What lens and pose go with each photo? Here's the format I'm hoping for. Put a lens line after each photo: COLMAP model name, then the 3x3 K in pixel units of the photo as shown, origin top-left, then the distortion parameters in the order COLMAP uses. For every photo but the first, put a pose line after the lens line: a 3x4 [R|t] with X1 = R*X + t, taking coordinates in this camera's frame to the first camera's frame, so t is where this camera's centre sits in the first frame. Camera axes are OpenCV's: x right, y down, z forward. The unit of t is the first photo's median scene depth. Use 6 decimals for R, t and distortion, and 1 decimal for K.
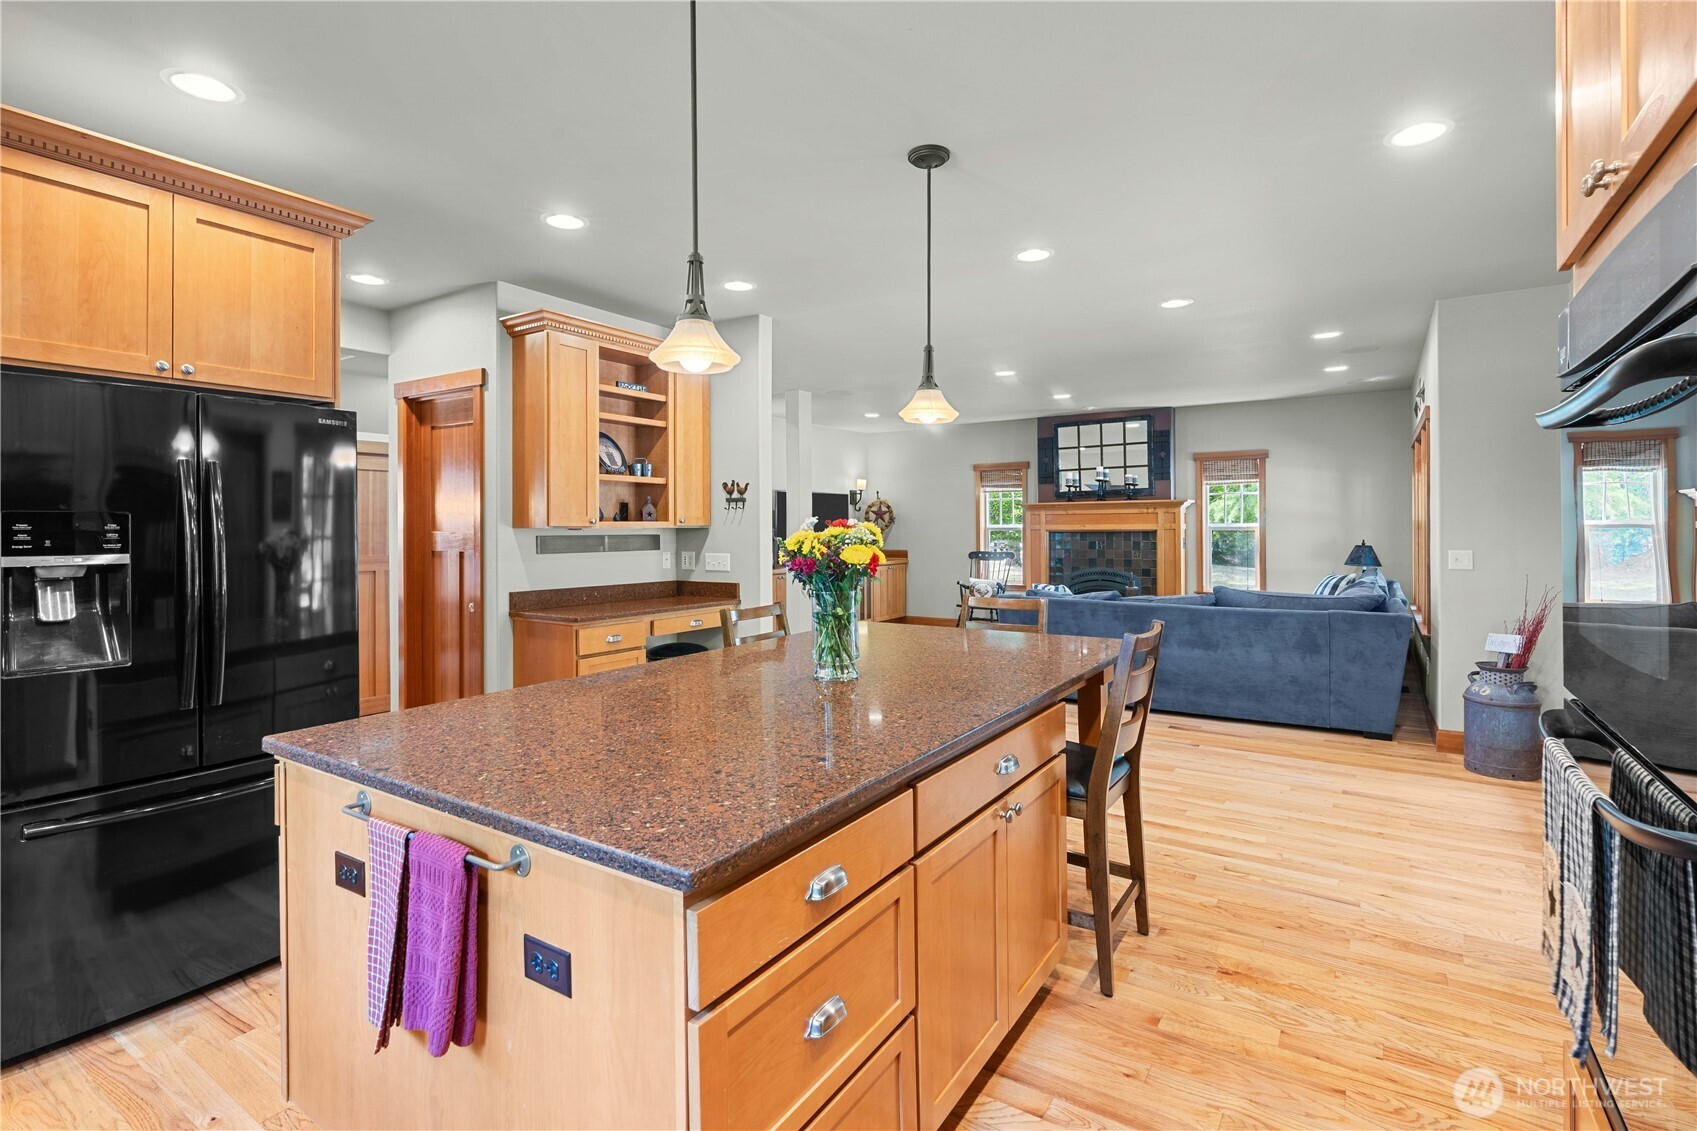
lens RADIAL K [[778.4, 0, 861.9], [0, 778.4, 525.4], [0, 0, 1]] dist [-0.005085, 0.000256]
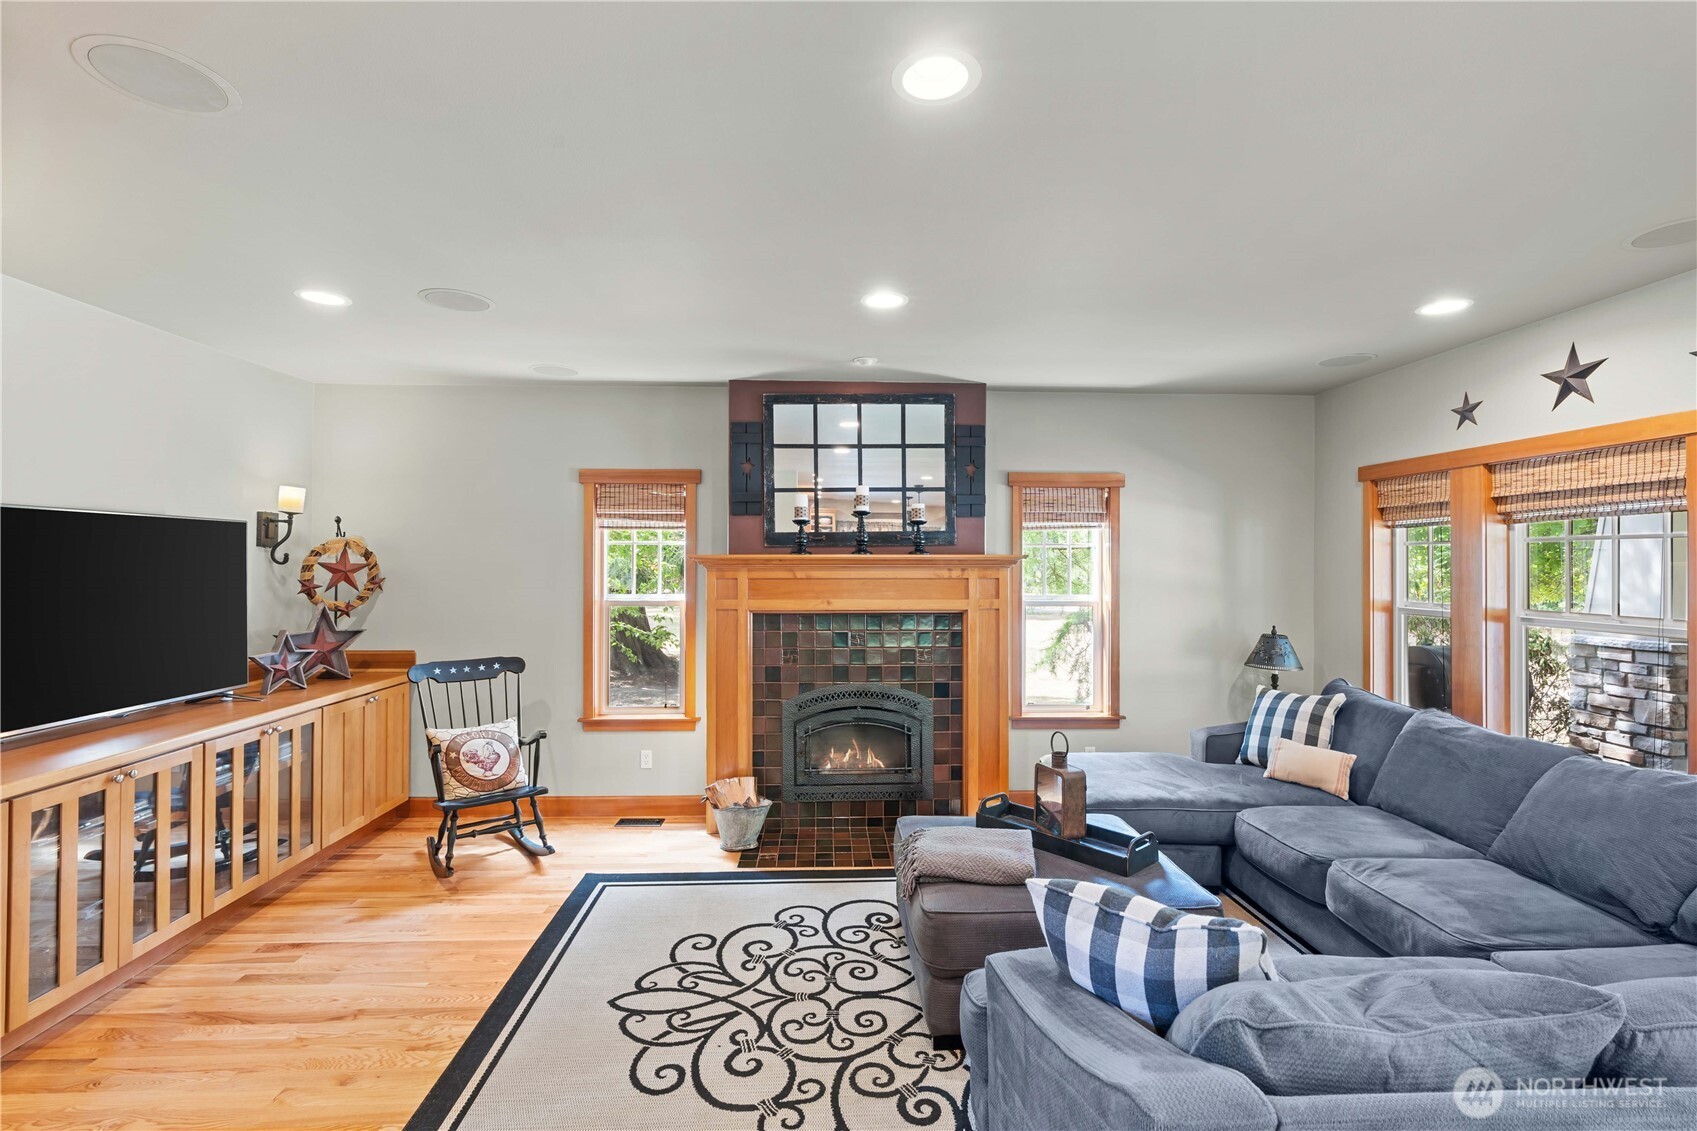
lens RADIAL K [[778.4, 0, 844.4], [0, 778.4, 557.3], [0, 0, 1]] dist [-0.005085, 0.000256]
pose [[0.820237, 0.012286, 0.571892, 0.005420], [-0.007281, 0.999913, -0.011038, -0.022397], [-0.571978, 0.004890, 0.820254, 0.574062]]
